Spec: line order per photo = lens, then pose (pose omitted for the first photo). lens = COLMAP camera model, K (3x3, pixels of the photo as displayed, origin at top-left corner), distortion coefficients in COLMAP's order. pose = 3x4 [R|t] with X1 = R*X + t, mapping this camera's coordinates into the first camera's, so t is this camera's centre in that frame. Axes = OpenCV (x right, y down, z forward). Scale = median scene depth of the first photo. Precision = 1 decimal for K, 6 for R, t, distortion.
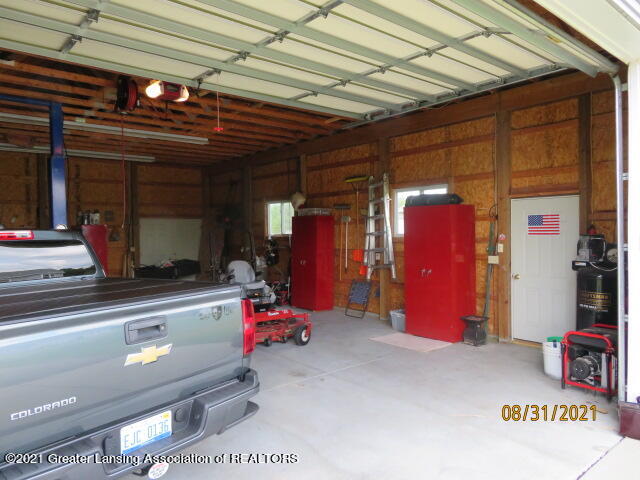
lens RADIAL K [[459.8, 0, 320.0], [0, 459.8, 240.0], [0, 0, 1]] dist [-0.027773, 0.002439]
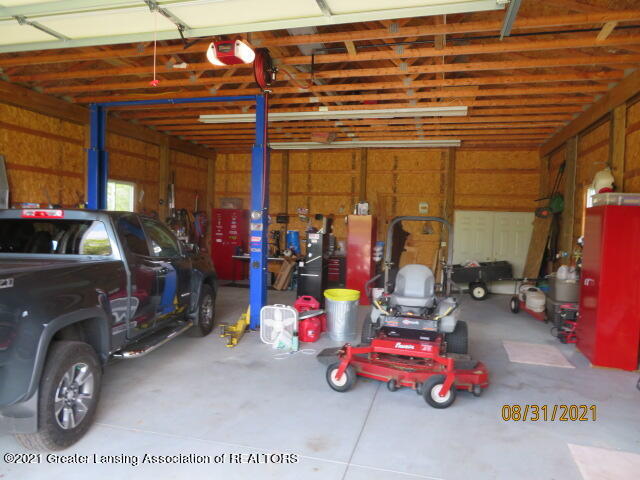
lens RADIAL K [[459.8, 0, 320.0], [0, 459.8, 240.0], [0, 0, 1]] dist [-0.027773, 0.002439]
pose [[0.565003, 0.057961, -0.823051, 0.210031], [-0.053388, 0.998007, 0.033632, -0.006197], [0.823360, 0.024939, 0.566972, 0.287945]]
